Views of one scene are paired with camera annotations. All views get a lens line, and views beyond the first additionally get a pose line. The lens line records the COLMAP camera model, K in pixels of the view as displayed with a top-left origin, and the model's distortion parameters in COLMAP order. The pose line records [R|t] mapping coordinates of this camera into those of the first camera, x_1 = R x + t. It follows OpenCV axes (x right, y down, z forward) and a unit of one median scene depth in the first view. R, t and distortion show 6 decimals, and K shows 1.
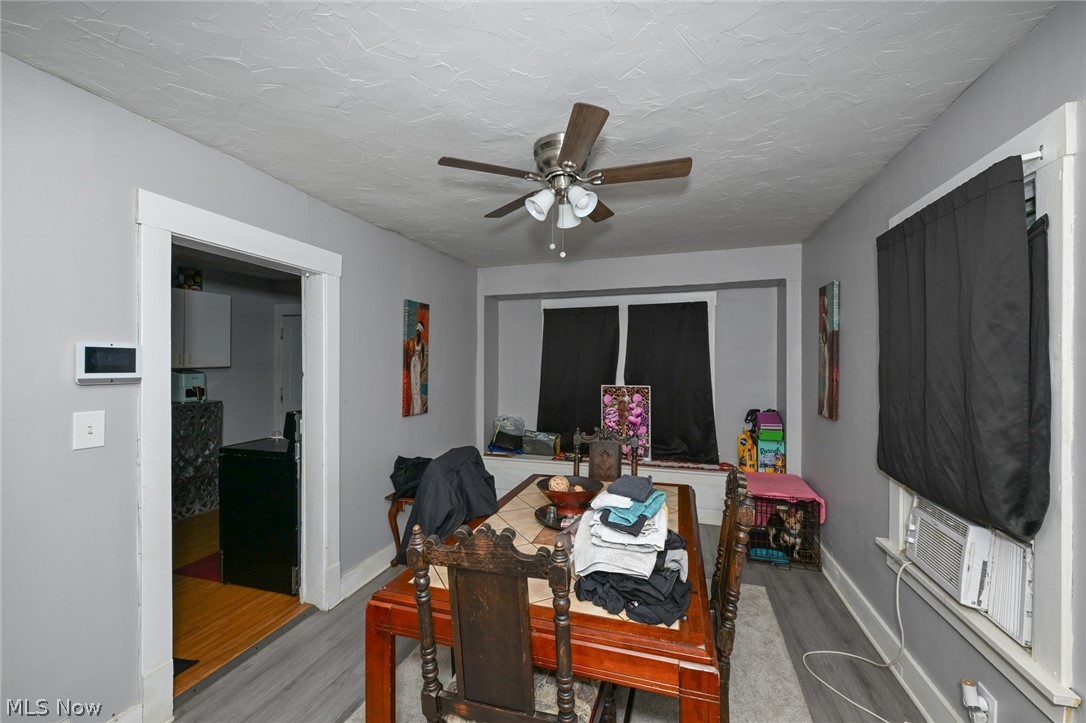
lens RADIAL K [[430.5, 0, 543.8], [0, 430.5, 363.5], [0, 0, 1]] dist [-0.002176, -0.000126]
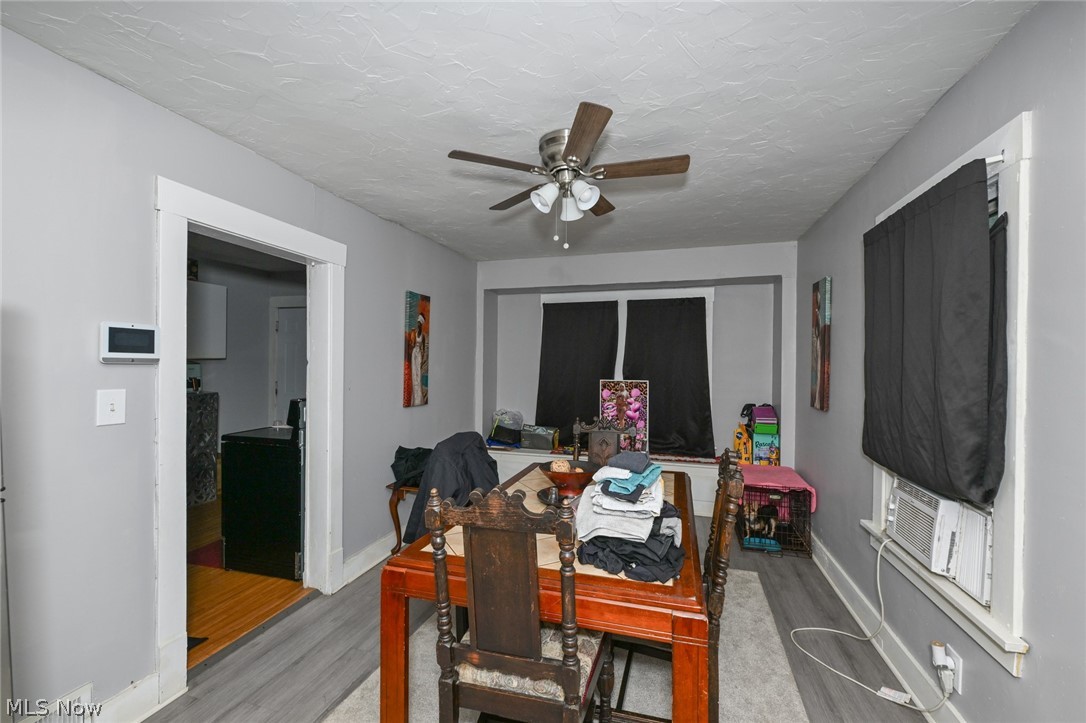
lens RADIAL K [[454.4, 0, 546.3], [0, 454.4, 370.7], [0, 0, 1]] dist [-0.003799, 0.000193]
pose [[0.999751, 0.007841, 0.020892, -0.024771], [-0.007925, 0.999961, 0.003946, 0.045643], [-0.020860, -0.004110, 0.999774, -0.101240]]
